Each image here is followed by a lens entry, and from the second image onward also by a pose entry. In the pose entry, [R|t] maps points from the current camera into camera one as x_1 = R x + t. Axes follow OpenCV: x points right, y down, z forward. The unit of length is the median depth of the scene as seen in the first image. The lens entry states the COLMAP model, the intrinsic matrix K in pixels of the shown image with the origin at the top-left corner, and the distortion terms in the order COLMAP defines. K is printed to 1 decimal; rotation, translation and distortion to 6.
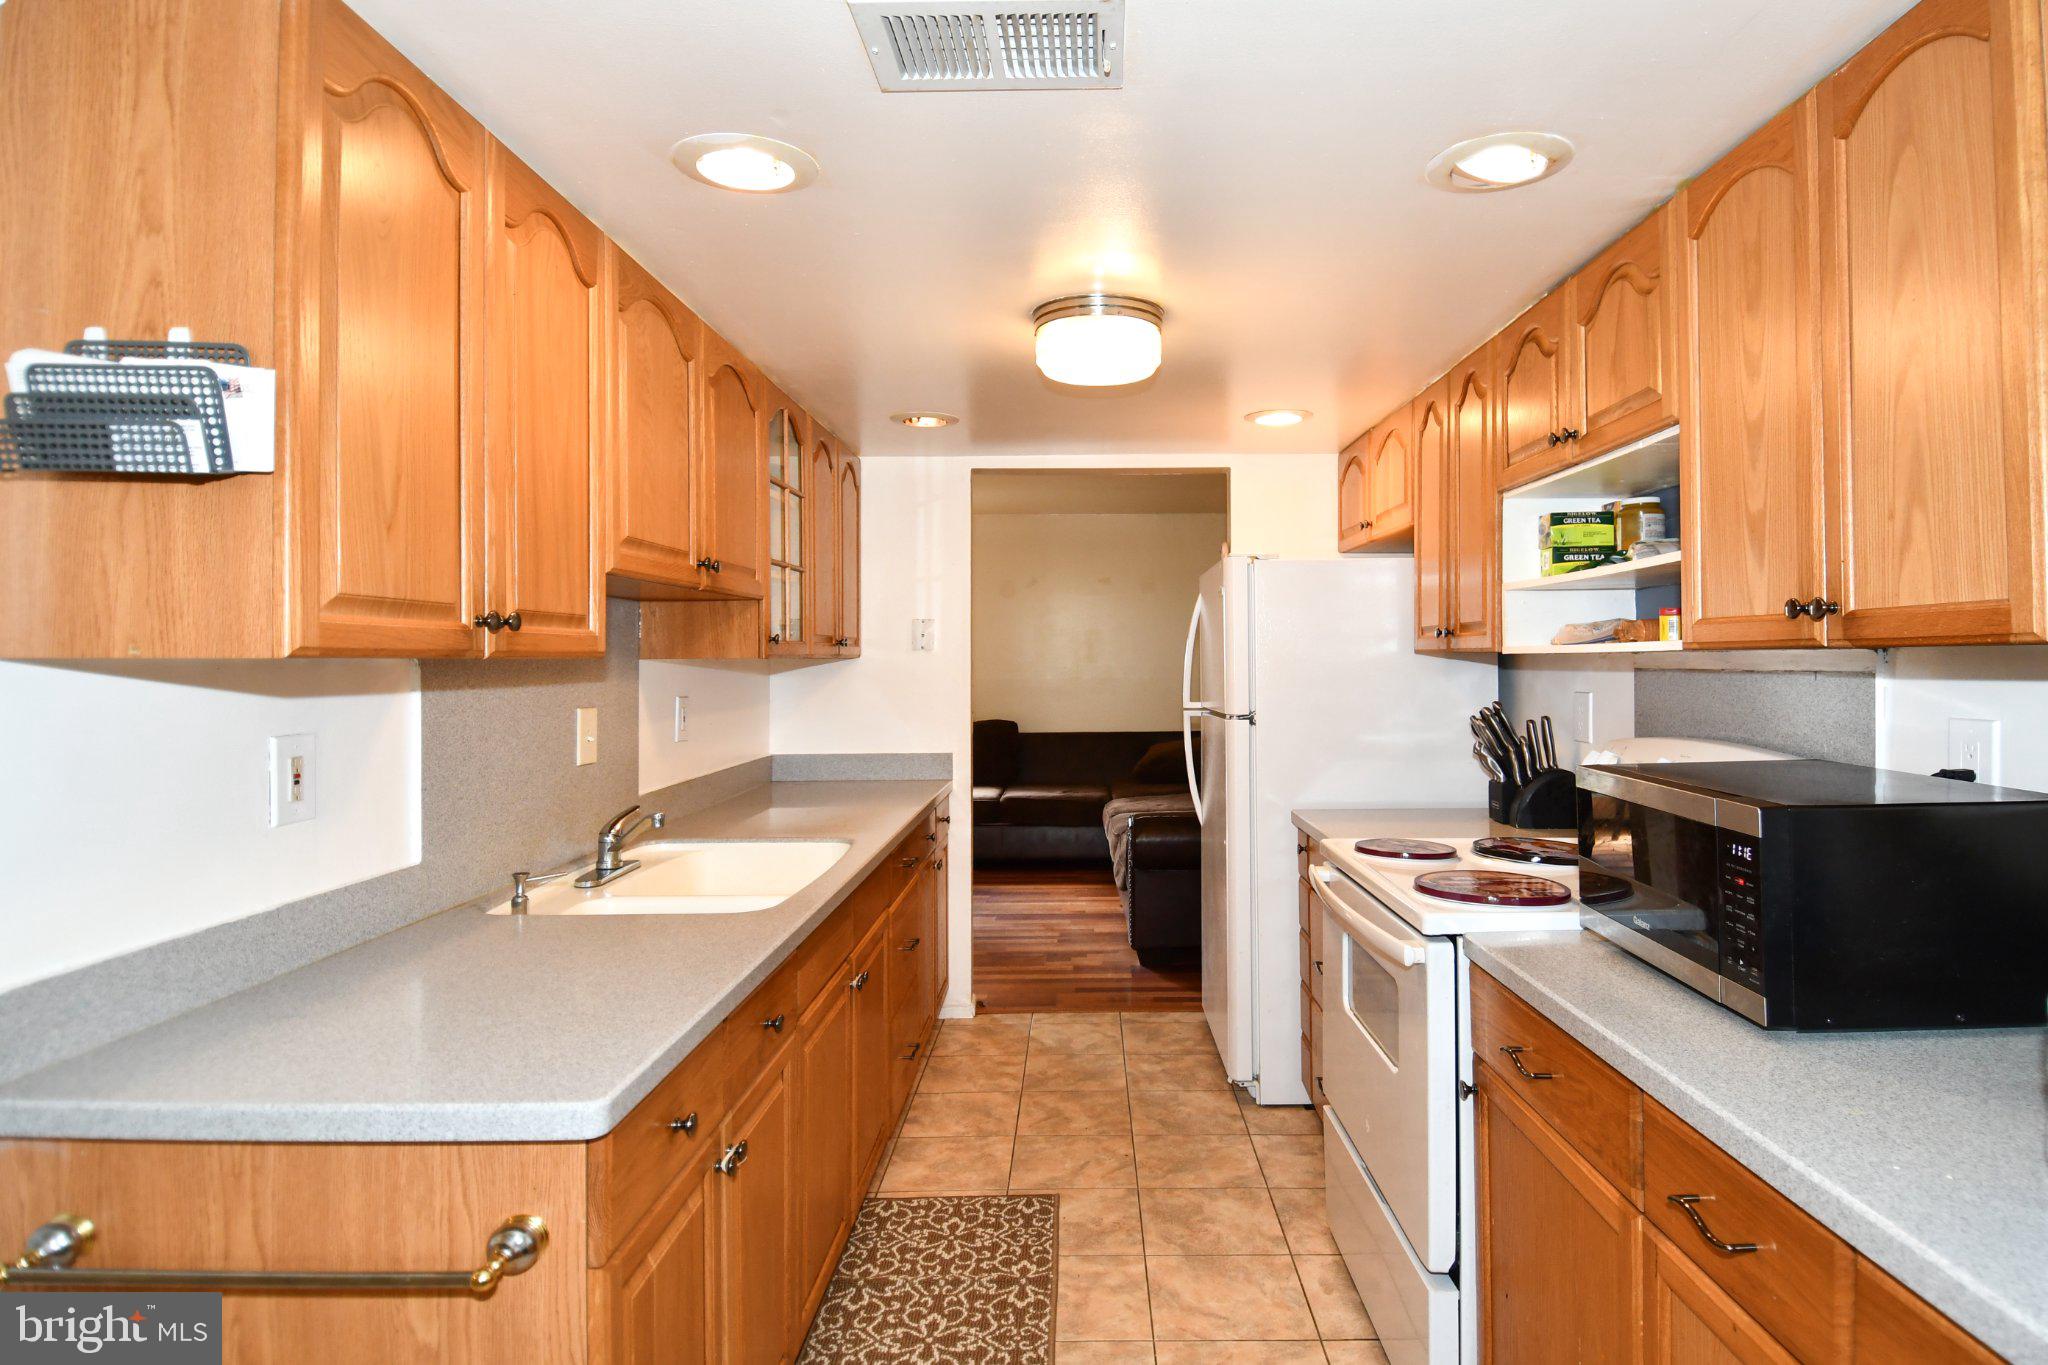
lens RADIAL K [[1083.7, 0, 1020.5], [0, 1083.7, 680.0], [0, 0, 1]] dist [-0.018640, -0.004381]
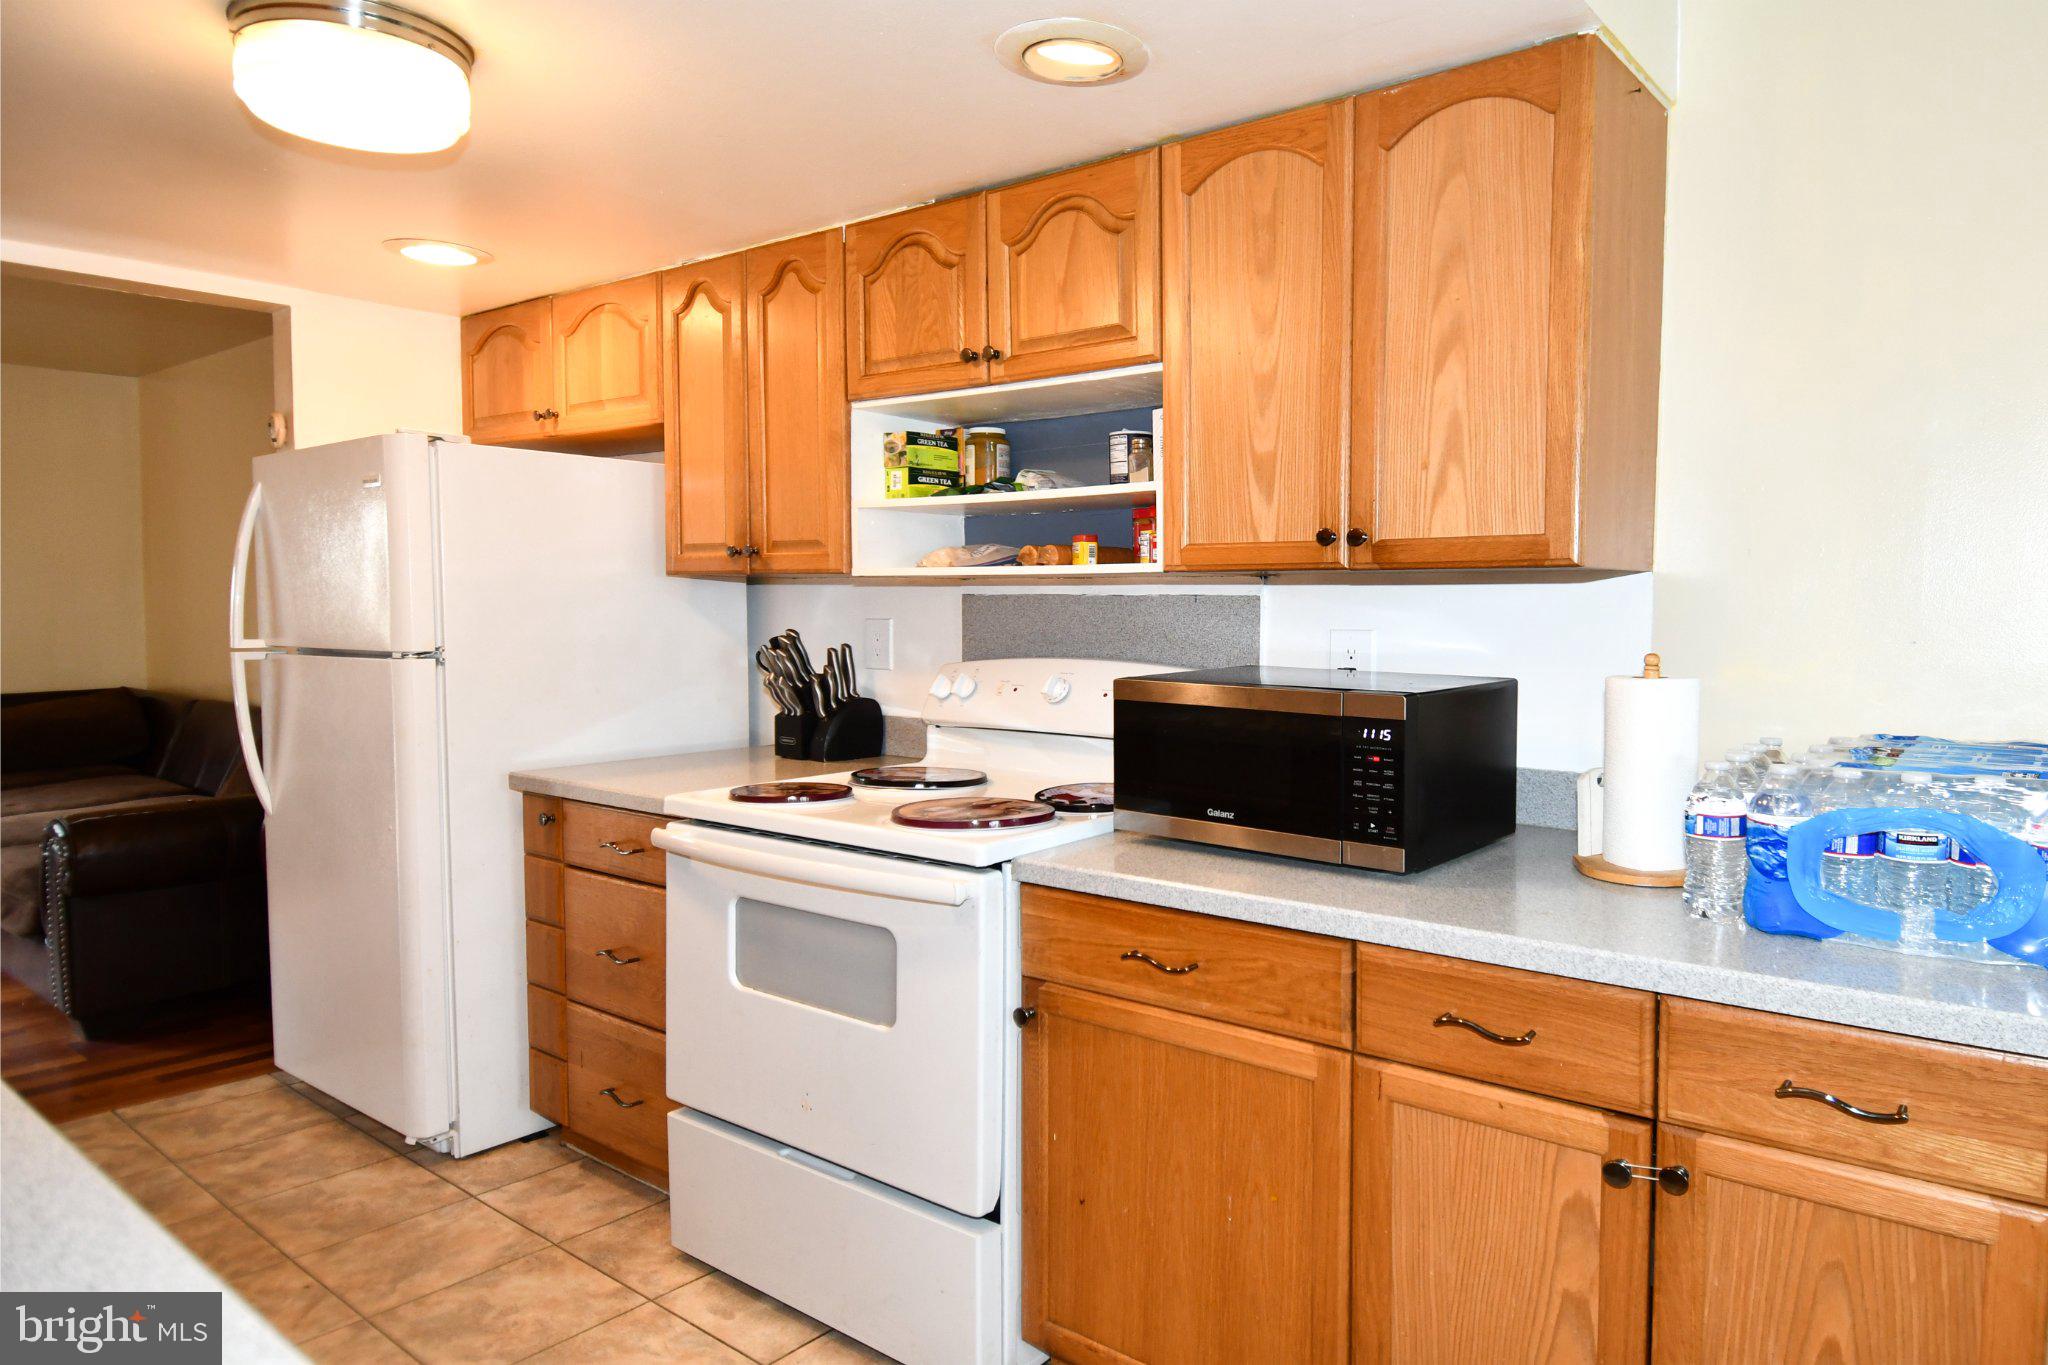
lens RADIAL K [[1258.5, 0, 1025.3], [0, 1258.5, 687.2], [0, 0, 1]] dist [0.026447, -0.004787]
pose [[0.632832, -0.034464, 0.773522, -0.327599], [-0.005007, 0.998806, 0.048597, 0.019261], [-0.774273, -0.034627, 0.631904, 0.198018]]
